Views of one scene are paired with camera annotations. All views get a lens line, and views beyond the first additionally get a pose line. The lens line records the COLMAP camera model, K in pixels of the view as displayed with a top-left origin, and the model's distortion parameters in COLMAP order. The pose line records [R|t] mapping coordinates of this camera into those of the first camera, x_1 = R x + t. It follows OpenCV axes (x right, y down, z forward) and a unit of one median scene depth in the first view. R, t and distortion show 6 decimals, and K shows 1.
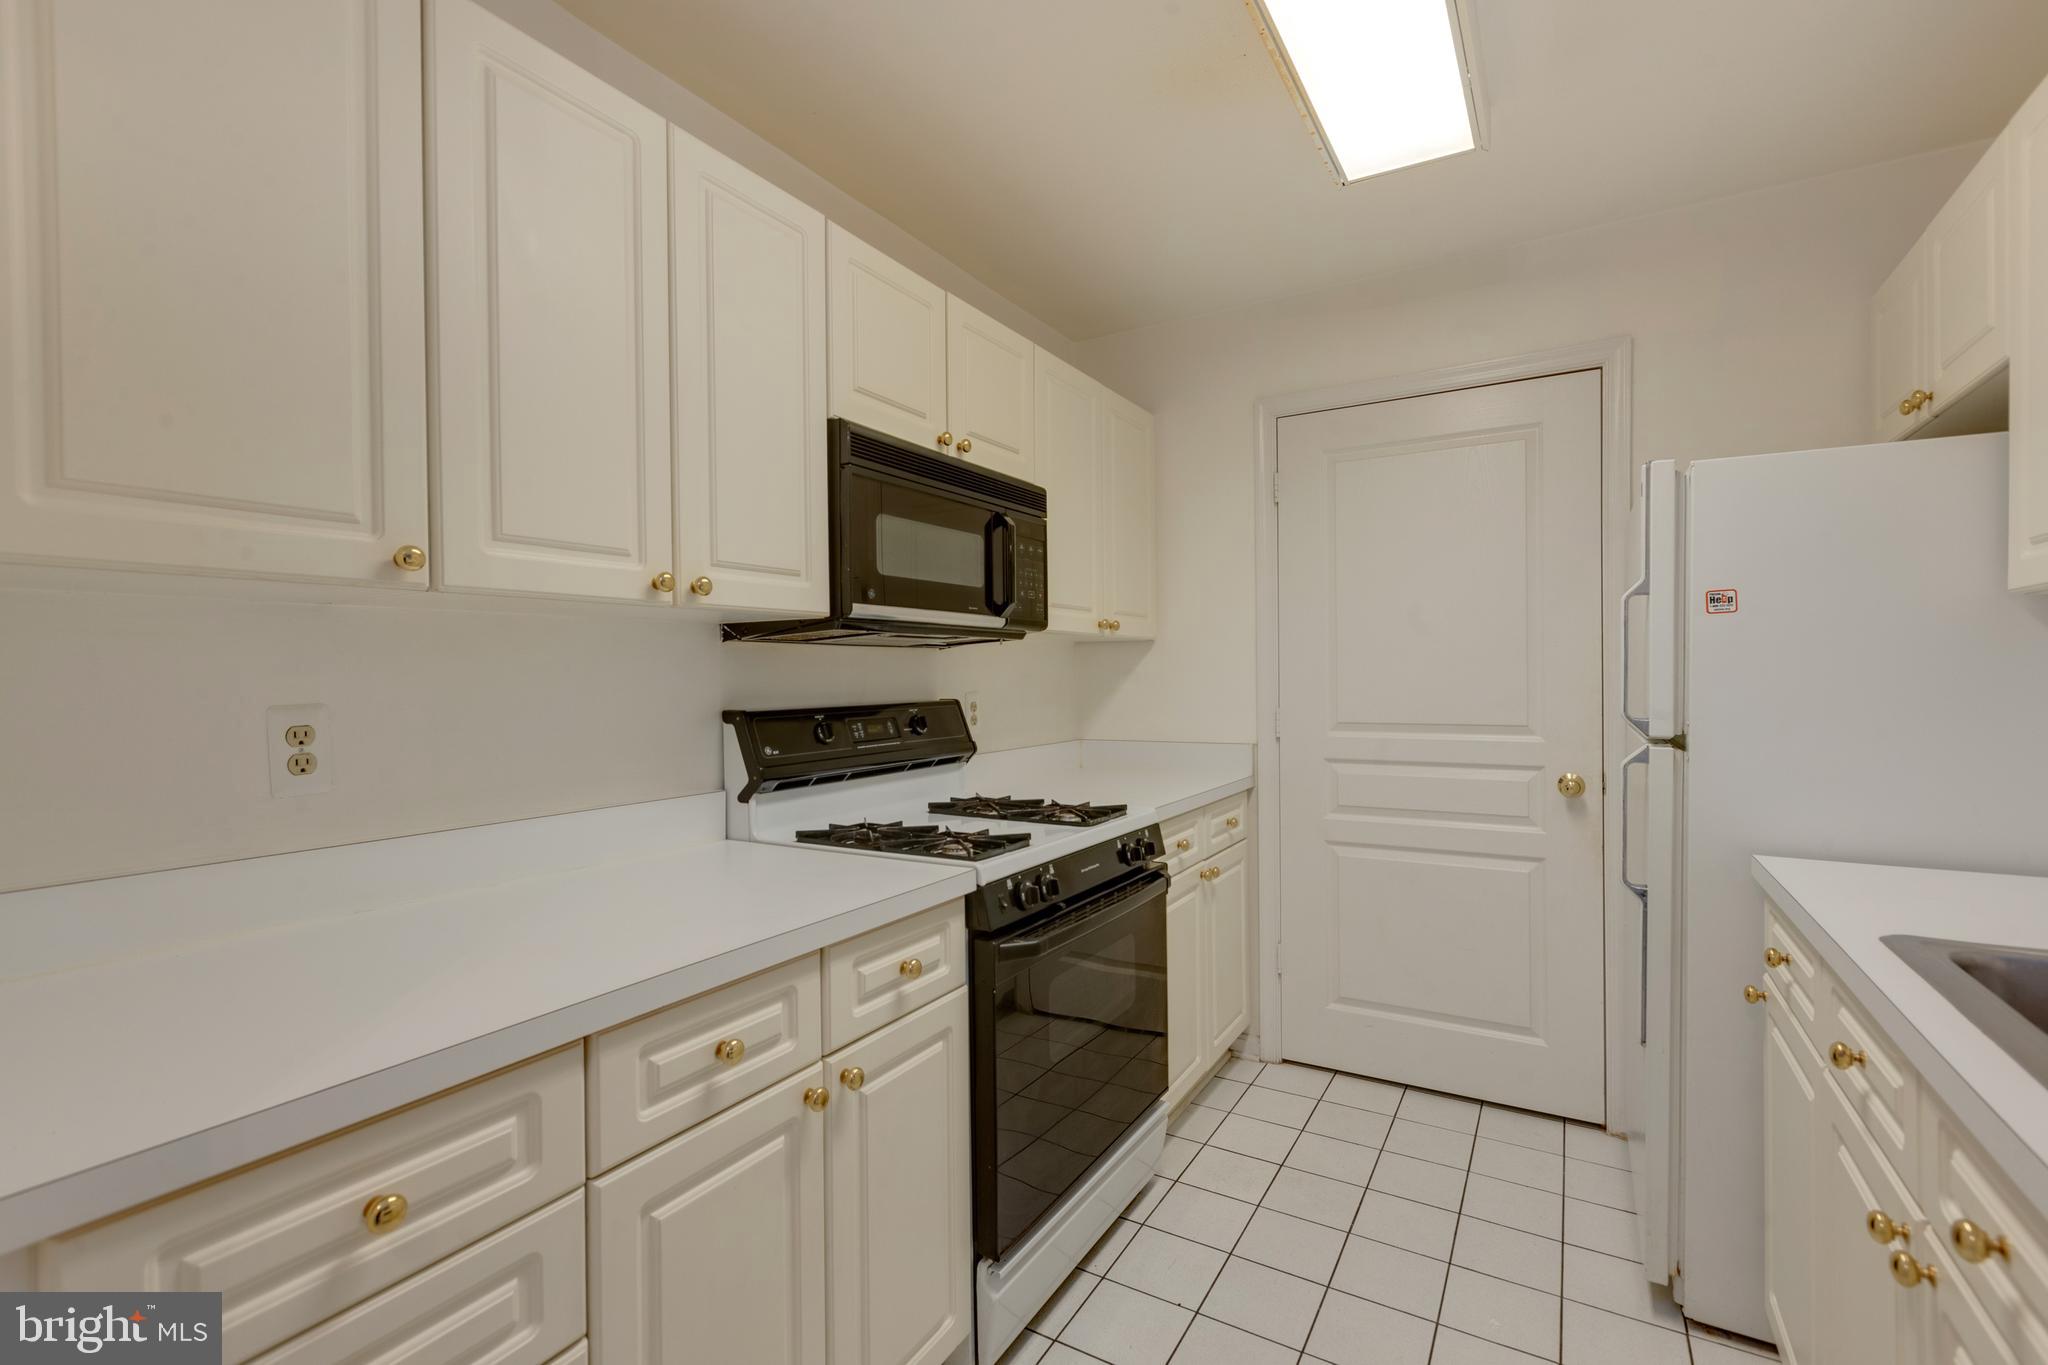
lens RADIAL K [[911.6, 0, 1024.8], [0, 911.6, 680.0], [0, 0, 1]] dist [0.003636, -0.000174]
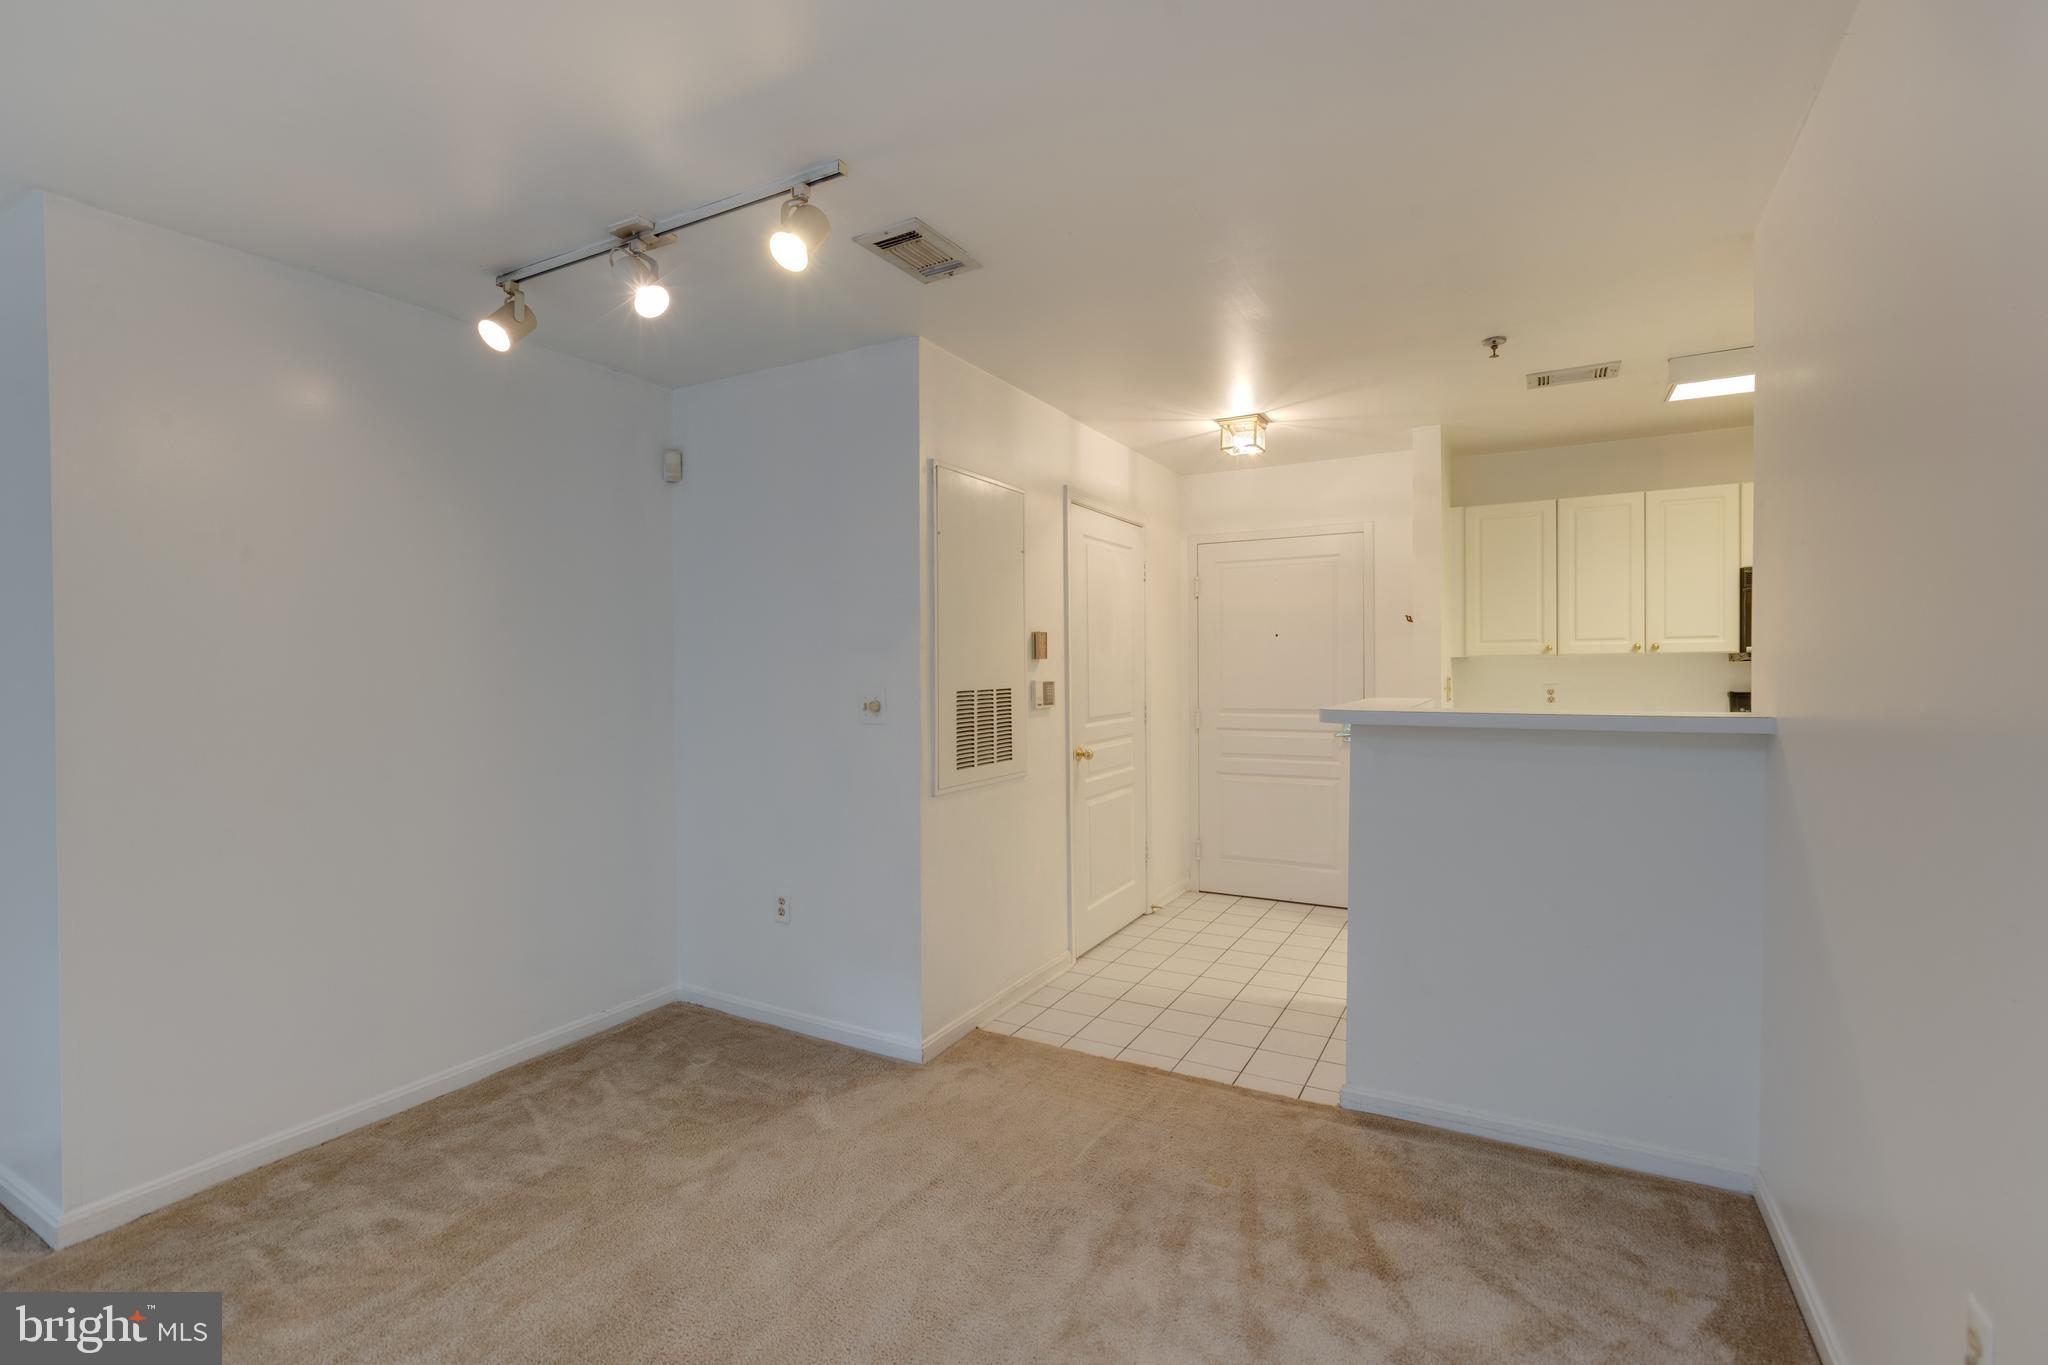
lens RADIAL K [[911.6, 0, 1024.8], [0, 911.6, 680.0], [0, 0, 1]] dist [0.003636, -0.000174]
pose [[0.036303, 0.020111, -0.999138, 1.914051], [0.001538, 0.999795, 0.020180, -0.044871], [0.999340, -0.002270, 0.036264, -0.859914]]
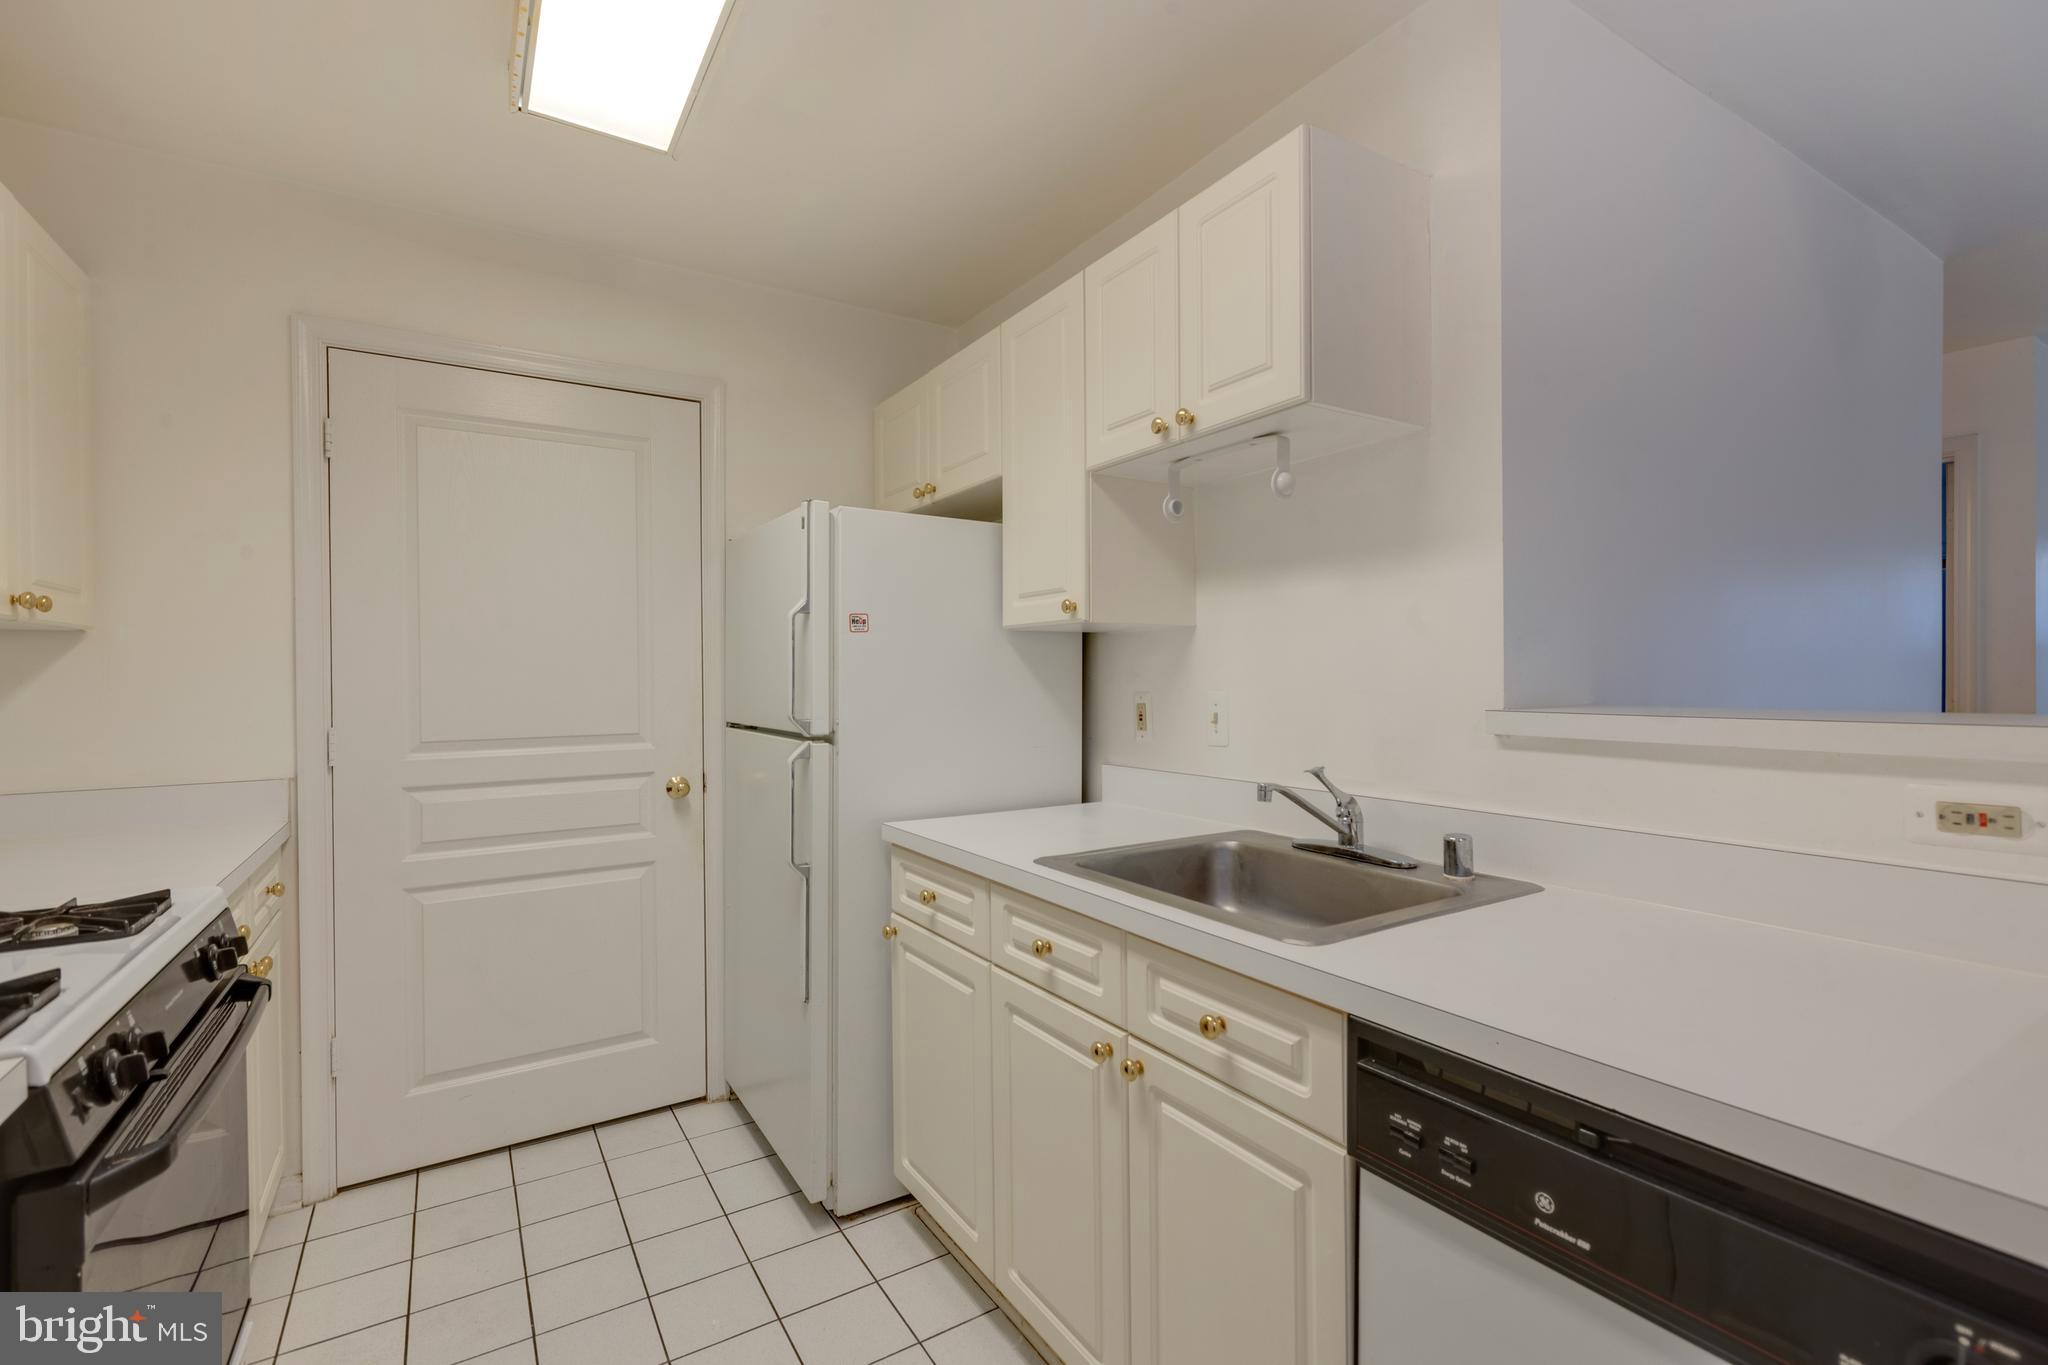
lens RADIAL K [[911.6, 0, 1024.8], [0, 911.6, 680.0], [0, 0, 1]] dist [0.003636, -0.000174]
pose [[0.451674, 0.001543, 0.892182, -0.216526], [0.008851, 0.999942, -0.006210, 0.000986], [-0.892139, 0.010702, 0.451634, 0.212907]]
